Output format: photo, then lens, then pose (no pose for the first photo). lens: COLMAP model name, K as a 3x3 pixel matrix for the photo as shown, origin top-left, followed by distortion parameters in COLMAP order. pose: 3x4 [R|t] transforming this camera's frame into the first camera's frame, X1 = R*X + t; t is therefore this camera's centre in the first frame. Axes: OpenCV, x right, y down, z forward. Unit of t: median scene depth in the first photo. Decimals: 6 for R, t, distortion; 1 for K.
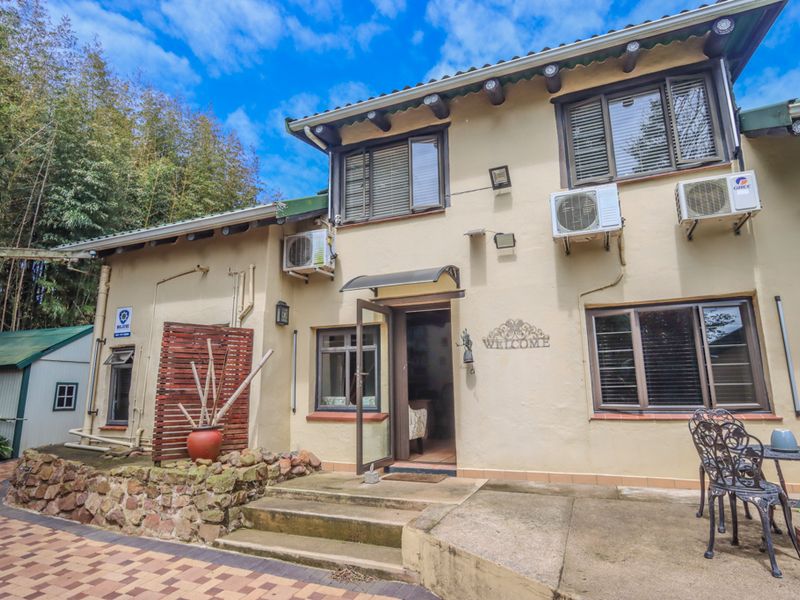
lens RADIAL K [[455.1, 0, 400.0], [0, 455.1, 300.0], [0, 0, 1]] dist [-0.012700, -0.000230]
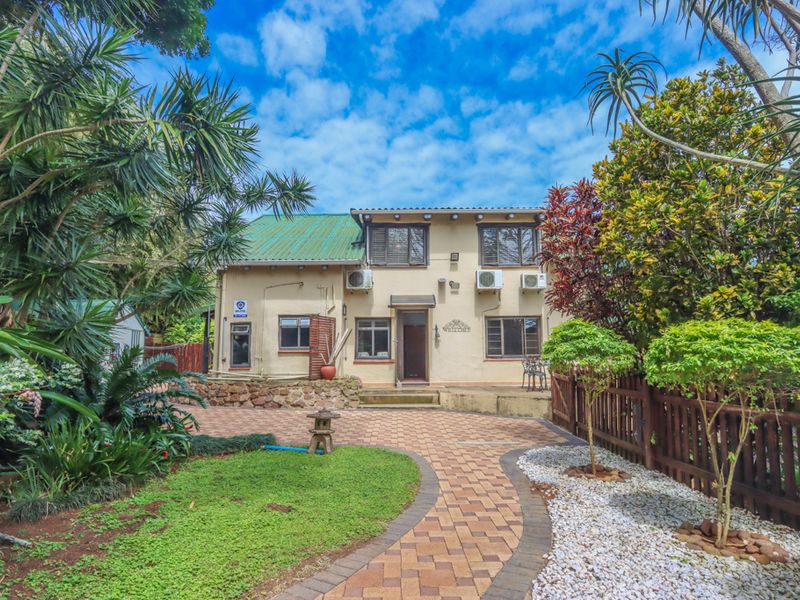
lens RADIAL K [[455.1, 0, 400.0], [0, 455.1, 300.0], [0, 0, 1]] dist [-0.012700, -0.000230]
pose [[0.922563, 0.055469, 0.381838, -0.821192], [-0.080537, 0.995498, 0.049972, -0.135520], [-0.377347, -0.076854, 0.922877, -0.937519]]
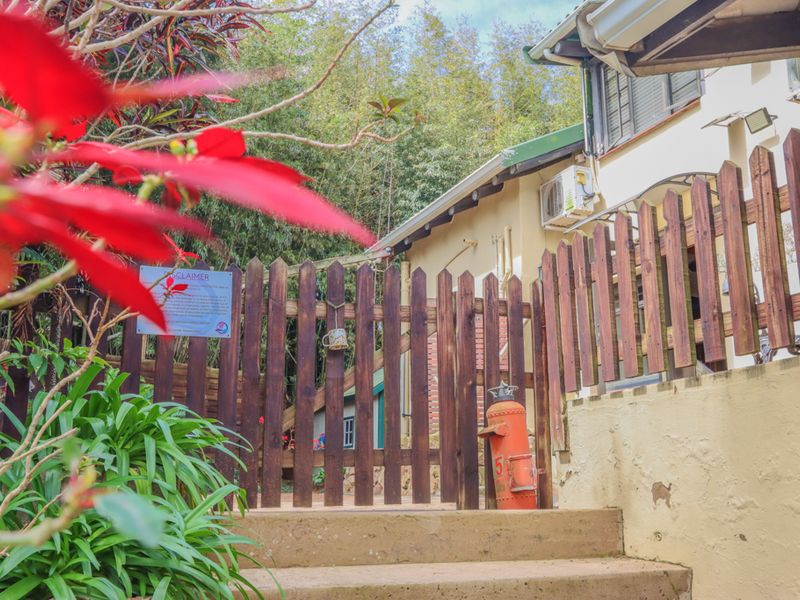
lens RADIAL K [[797.1, 0, 400.0], [0, 797.1, 300.0], [0, 0, 1]] dist [0.071292, 0.002806]
pose [[0.727445, -0.141814, -0.671352, 0.545665], [0.128097, 0.989276, -0.070171, 0.145402], [0.674103, -0.034953, 0.737810, -0.288769]]
